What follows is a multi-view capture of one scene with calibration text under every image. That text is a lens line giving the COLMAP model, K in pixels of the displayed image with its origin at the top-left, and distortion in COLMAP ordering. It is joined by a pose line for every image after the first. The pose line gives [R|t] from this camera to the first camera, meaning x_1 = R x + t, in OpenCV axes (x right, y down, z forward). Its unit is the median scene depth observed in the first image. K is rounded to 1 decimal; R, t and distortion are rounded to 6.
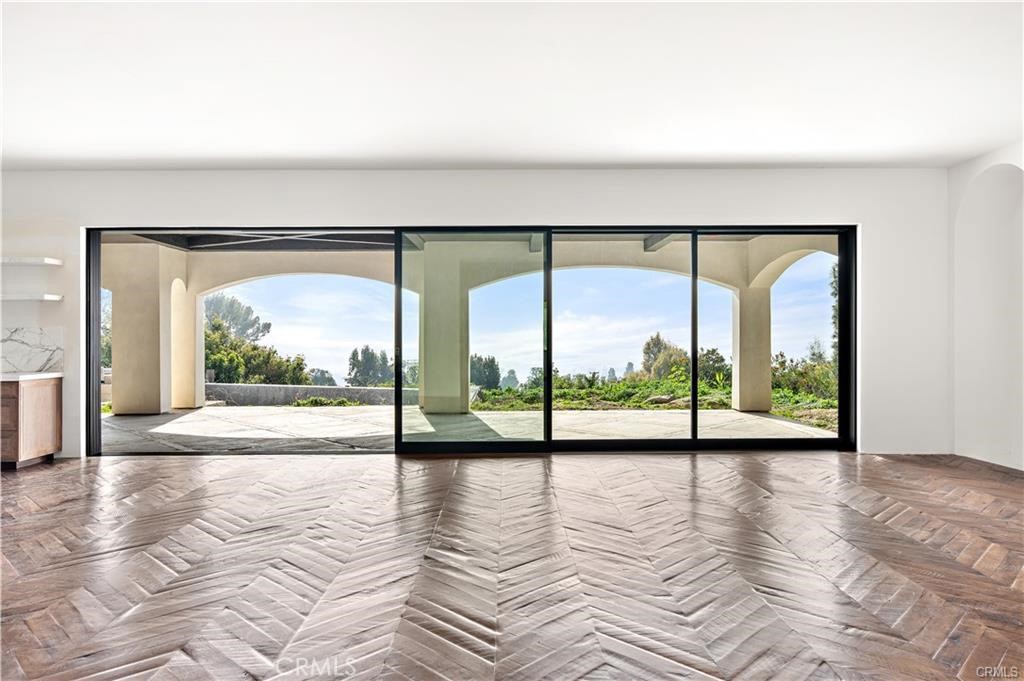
lens RADIAL K [[716.3, 0, 512.6], [0, 716.3, 328.0], [0, 0, 1]] dist [-0.001709, 0.005489]
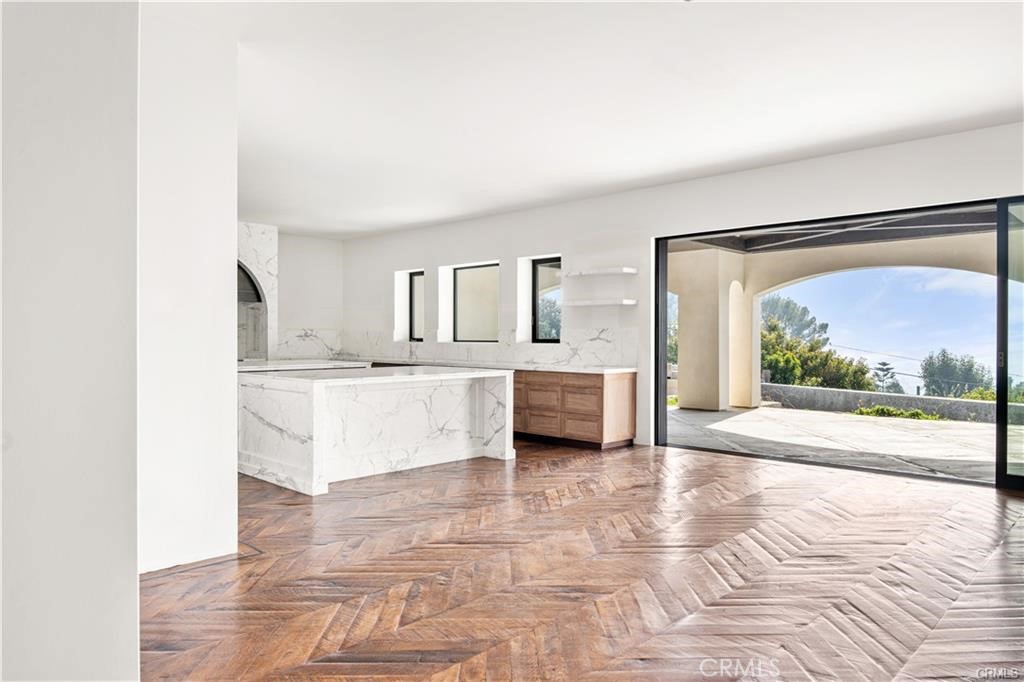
lens RADIAL K [[691.1, 0, 512.0], [0, 691.1, 341.0], [0, 0, 1]] dist [0.023926, -0.064392]
pose [[0.730779, 0.010163, -0.682539, -0.037684], [0.001829, 0.999856, 0.016846, 0.001045], [0.682612, -0.013559, 0.730655, 0.089278]]
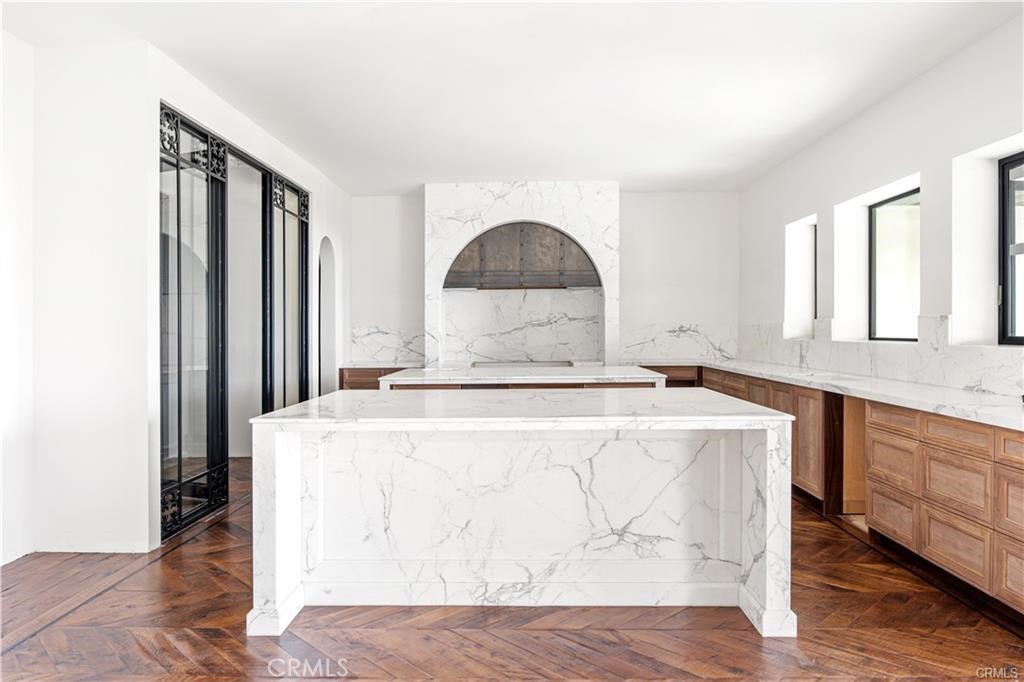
lens RADIAL K [[716.3, 0, 512.6], [0, 716.3, 328.5], [0, 0, 1]] dist [-0.001709, 0.005489]
pose [[-0.003134, 0.001584, -0.999994, -0.272559], [0.017651, 0.999843, 0.001529, 0.004638], [0.999839, -0.017646, -0.003162, 0.604529]]
